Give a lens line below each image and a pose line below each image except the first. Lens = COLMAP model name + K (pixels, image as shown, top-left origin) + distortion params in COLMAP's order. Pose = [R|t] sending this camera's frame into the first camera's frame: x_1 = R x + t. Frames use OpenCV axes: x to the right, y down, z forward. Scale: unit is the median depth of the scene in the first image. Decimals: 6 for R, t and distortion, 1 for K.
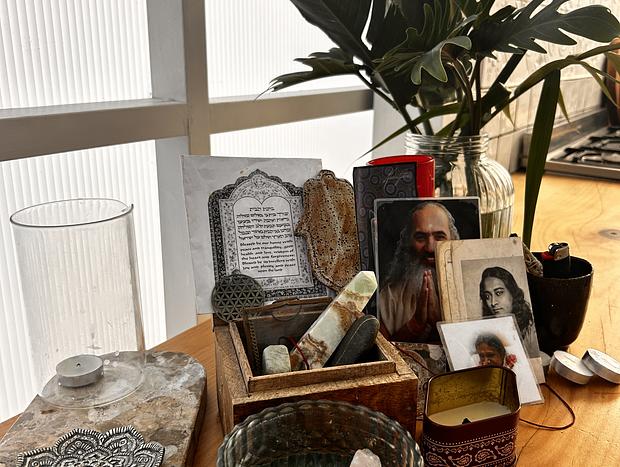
lens RADIAL K [[616.1, 0, 310.0], [0, 616.1, 233.5], [0, 0, 1]] dist [0.012348, -0.007534]
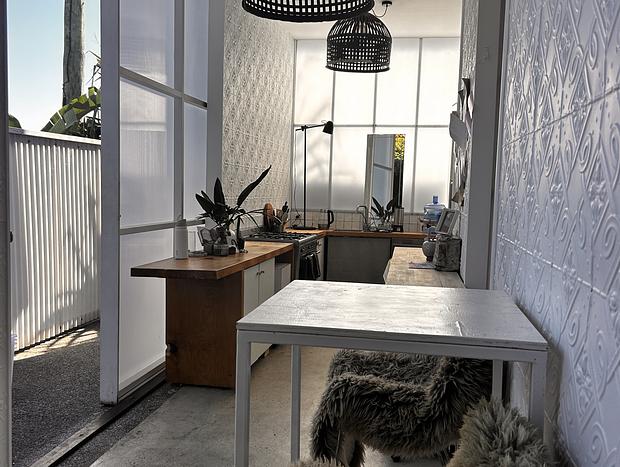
lens RADIAL K [[616.1, 0, 310.0], [0, 616.1, 233.5], [0, 0, 1]] dist [0.012348, -0.007534]
pose [[0.911219, -0.002603, 0.411915, -1.626160], [0.085609, 0.979343, -0.183192, 1.182264], [-0.402929, 0.202192, 0.892618, -5.139647]]
